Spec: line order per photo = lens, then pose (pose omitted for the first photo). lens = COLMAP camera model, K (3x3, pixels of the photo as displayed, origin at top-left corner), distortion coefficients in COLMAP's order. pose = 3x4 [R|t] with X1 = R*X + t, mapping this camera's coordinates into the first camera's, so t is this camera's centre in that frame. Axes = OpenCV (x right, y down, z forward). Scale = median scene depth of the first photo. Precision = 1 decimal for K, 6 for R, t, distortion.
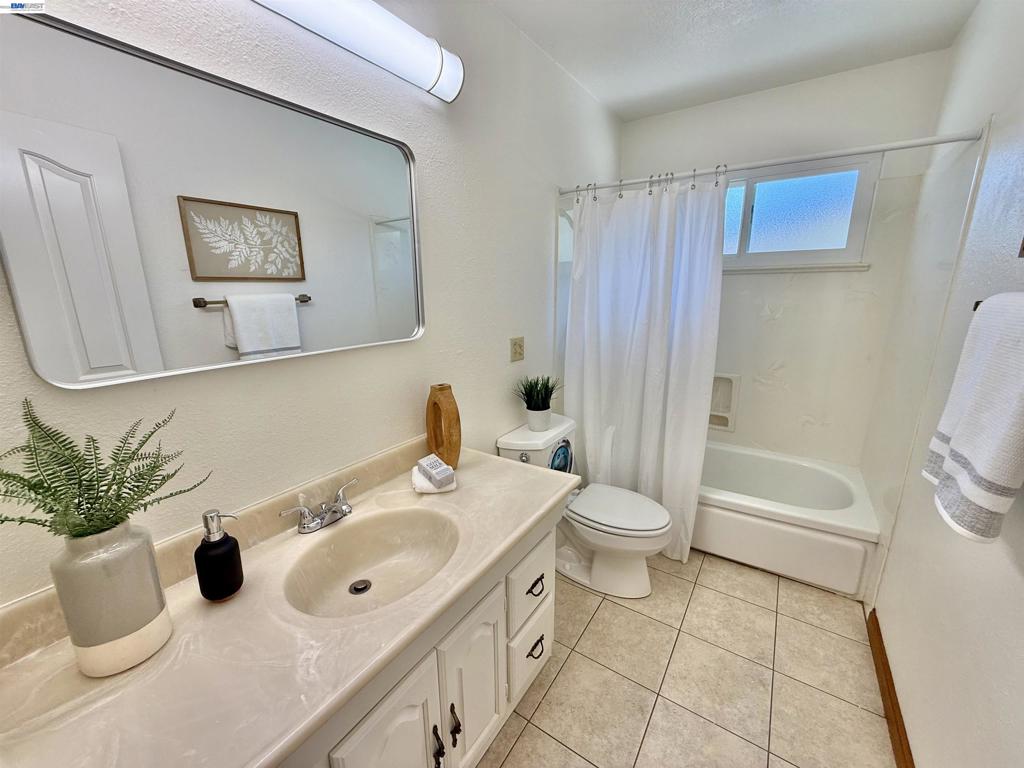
lens RADIAL K [[409.4, 0, 507.2], [0, 409.4, 385.5], [0, 0, 1]] dist [0.000846, 0.000292]
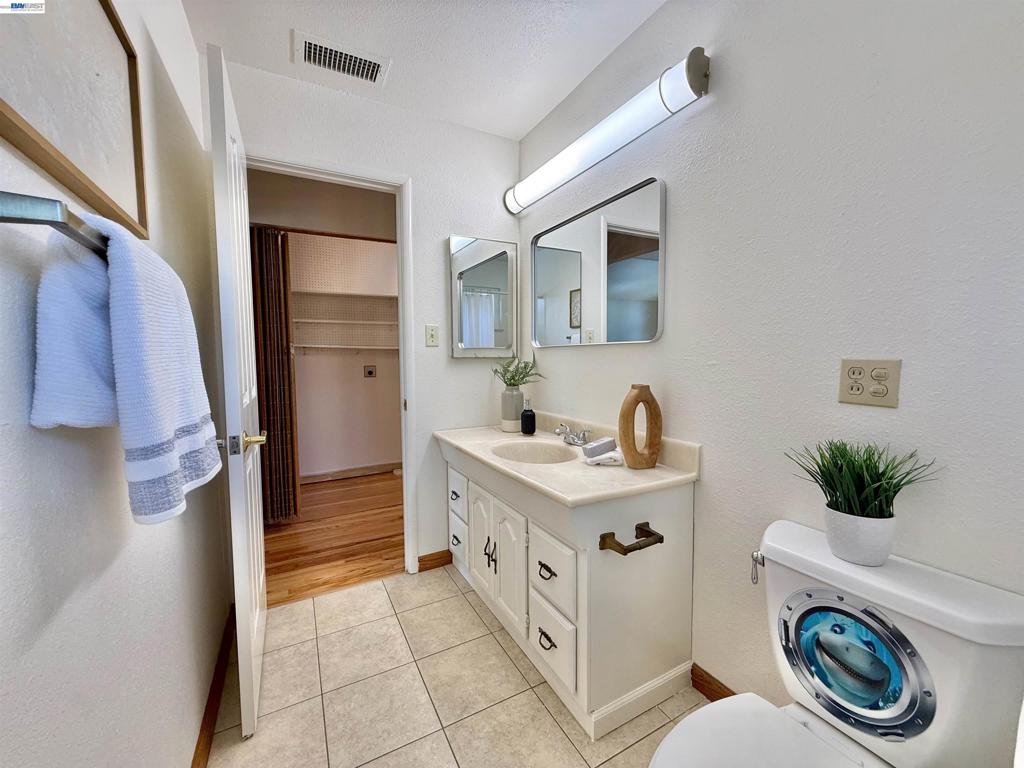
lens RADIAL K [[409.4, 0, 508.0], [0, 409.4, 380.2], [0, 0, 1]] dist [0.000846, 0.000292]
pose [[-0.456993, 0.079454, -0.885914, 0.871466], [-0.195831, 0.962575, 0.187348, -0.129087], [0.867645, 0.259107, -0.424330, 1.075949]]
